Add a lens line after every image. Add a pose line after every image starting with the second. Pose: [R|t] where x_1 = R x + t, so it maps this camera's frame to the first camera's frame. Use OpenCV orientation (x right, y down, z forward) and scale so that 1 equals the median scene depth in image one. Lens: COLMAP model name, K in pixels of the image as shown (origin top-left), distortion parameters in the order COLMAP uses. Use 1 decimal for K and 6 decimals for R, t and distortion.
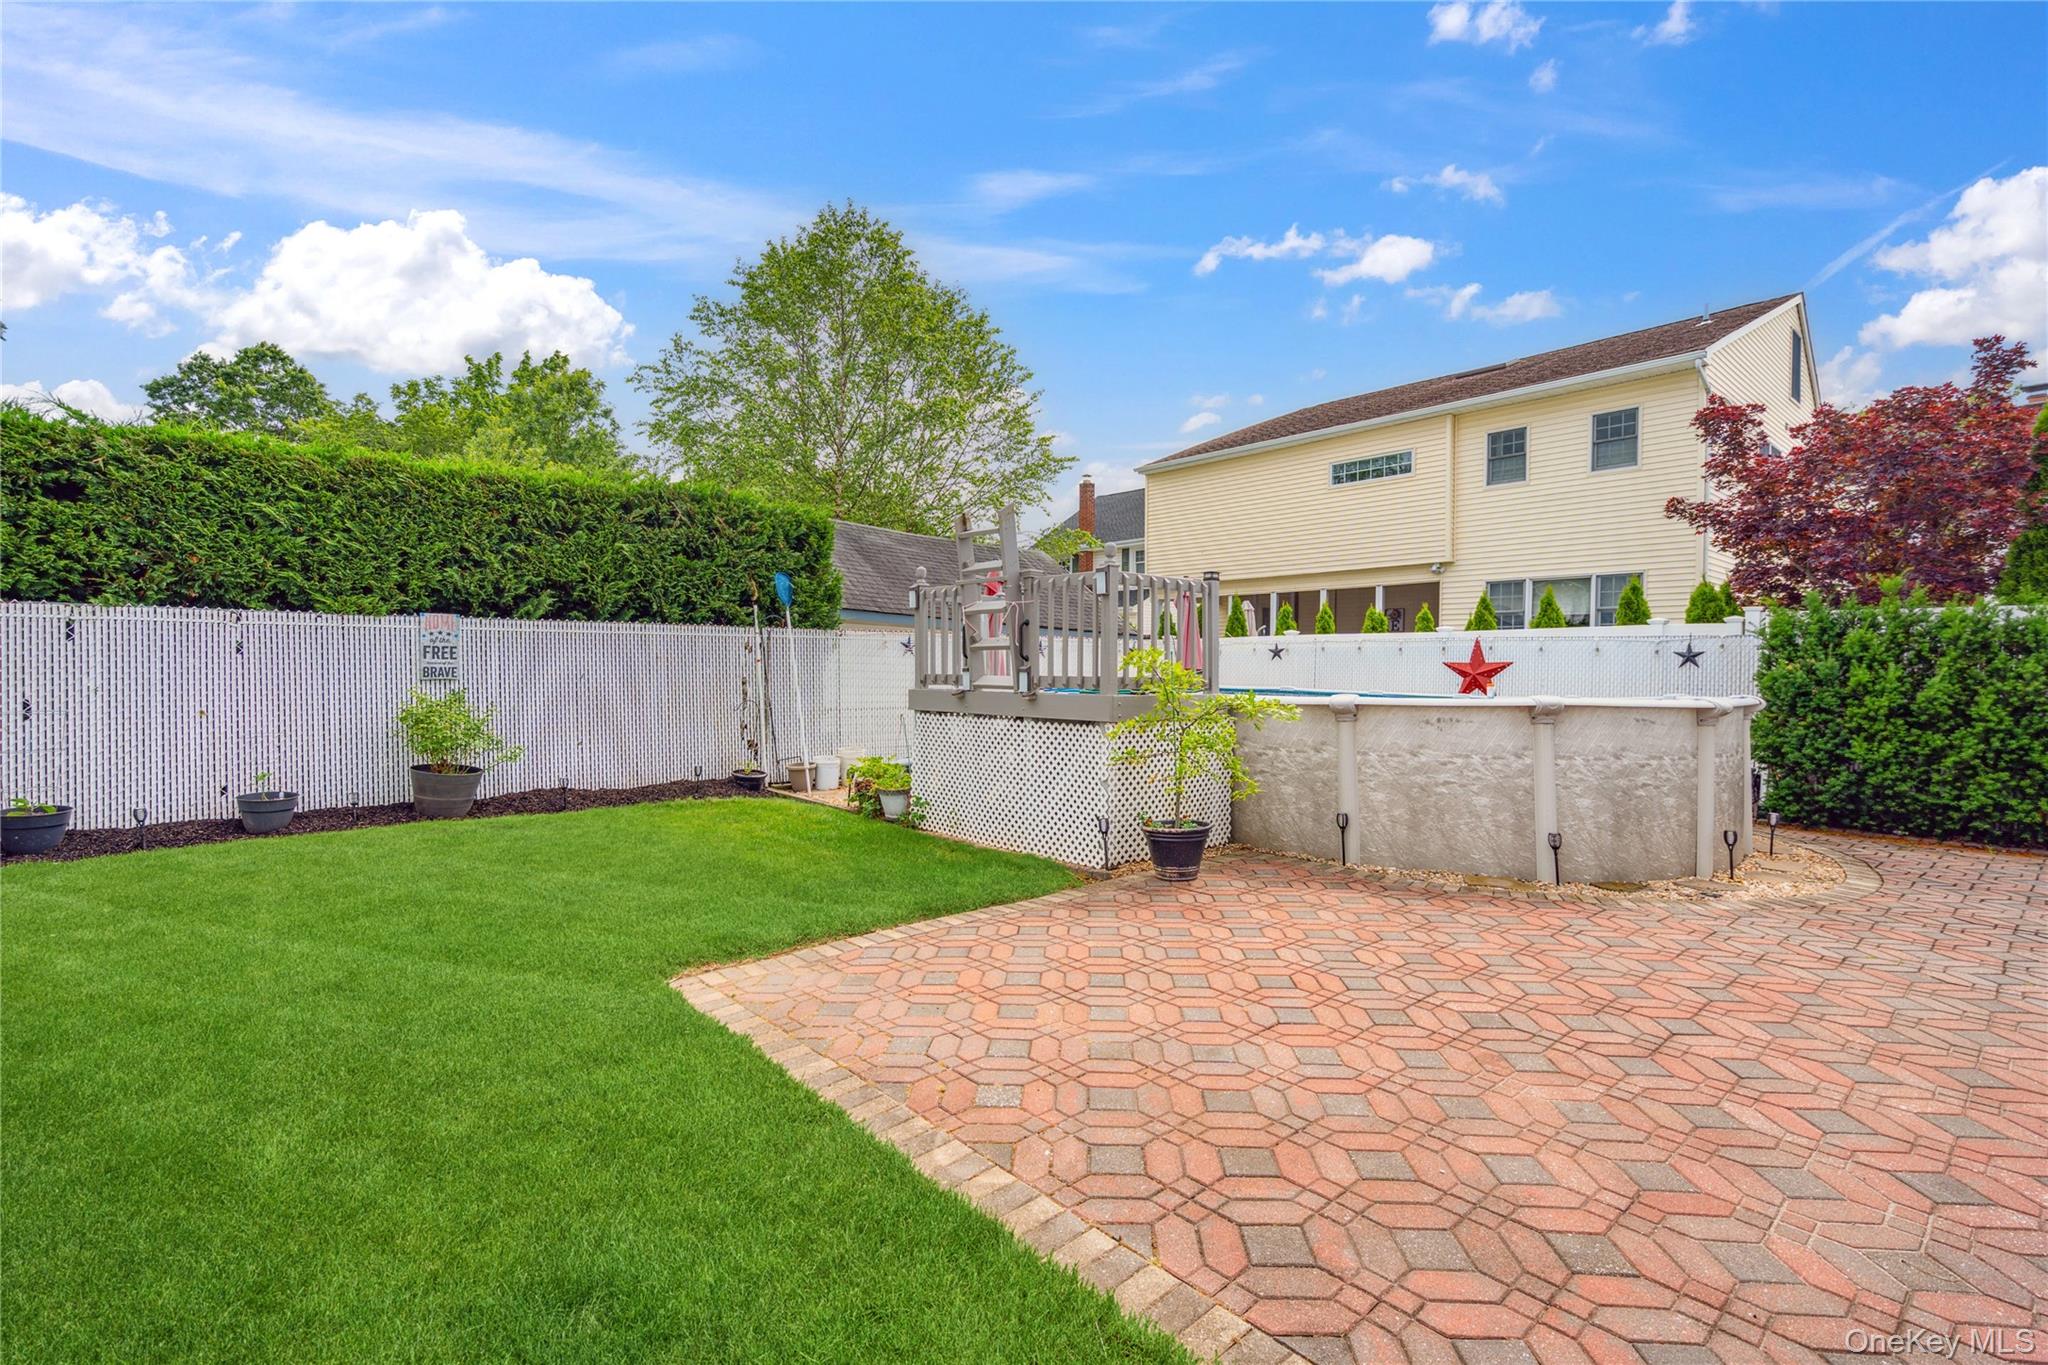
lens RADIAL K [[942.5, 0, 1018.9], [0, 942.5, 677.4], [0, 0, 1]] dist [-0.001492, -0.000077]
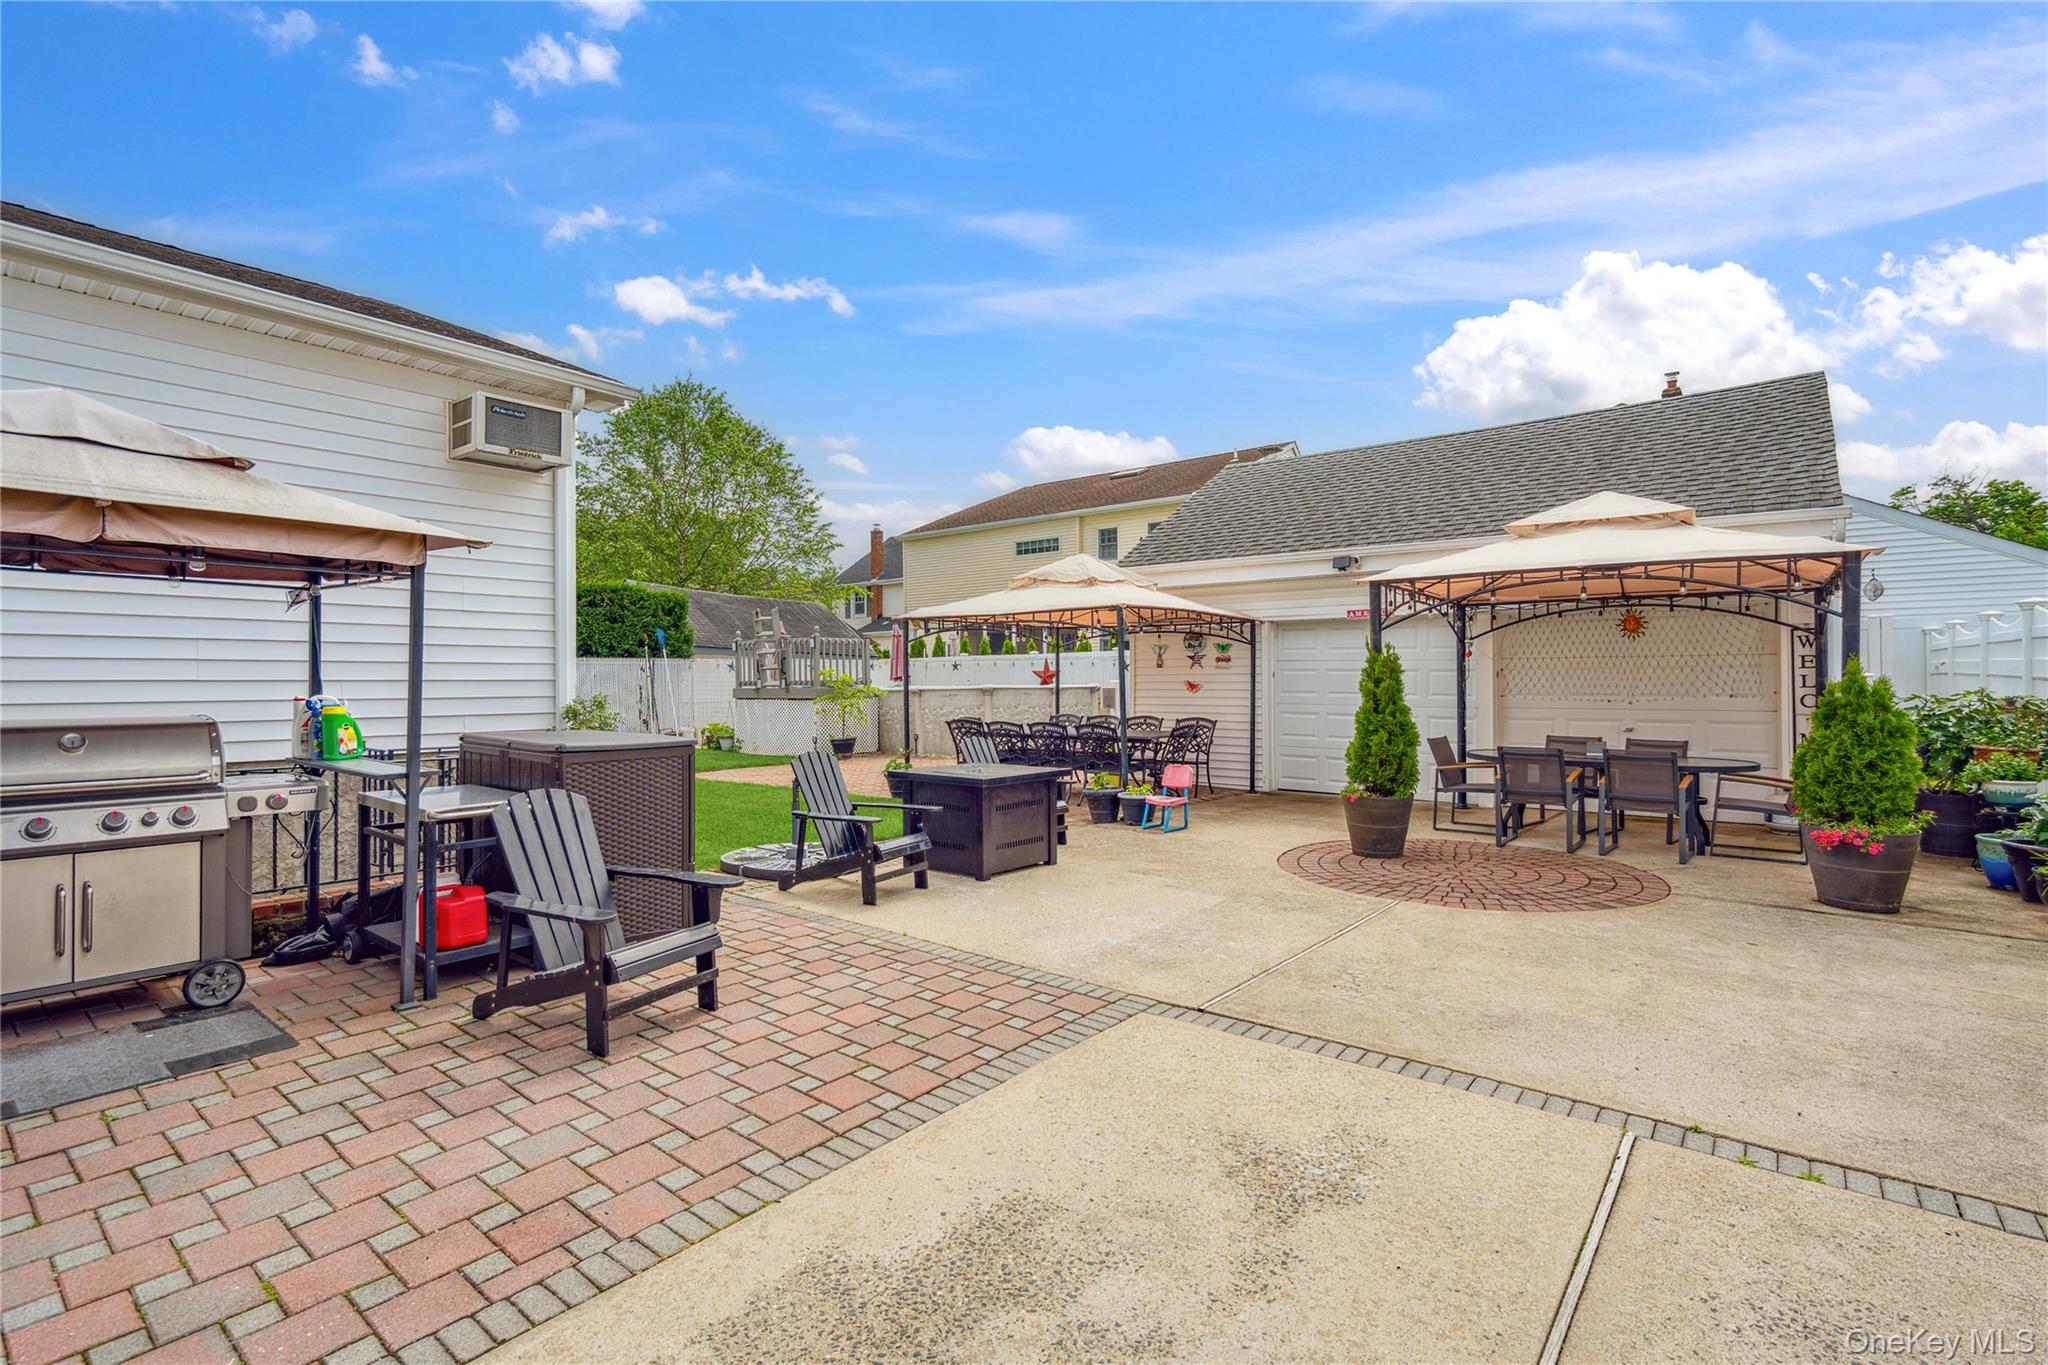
lens RADIAL K [[942.5, 0, 1018.9], [0, 942.5, 677.4], [0, 0, 1]] dist [-0.001492, -0.000077]
pose [[0.984330, -0.017658, 0.175448, 0.112557], [0.019445, 0.999775, -0.008472, 0.014034], [-0.175258, 0.011751, 0.984452, -0.925869]]
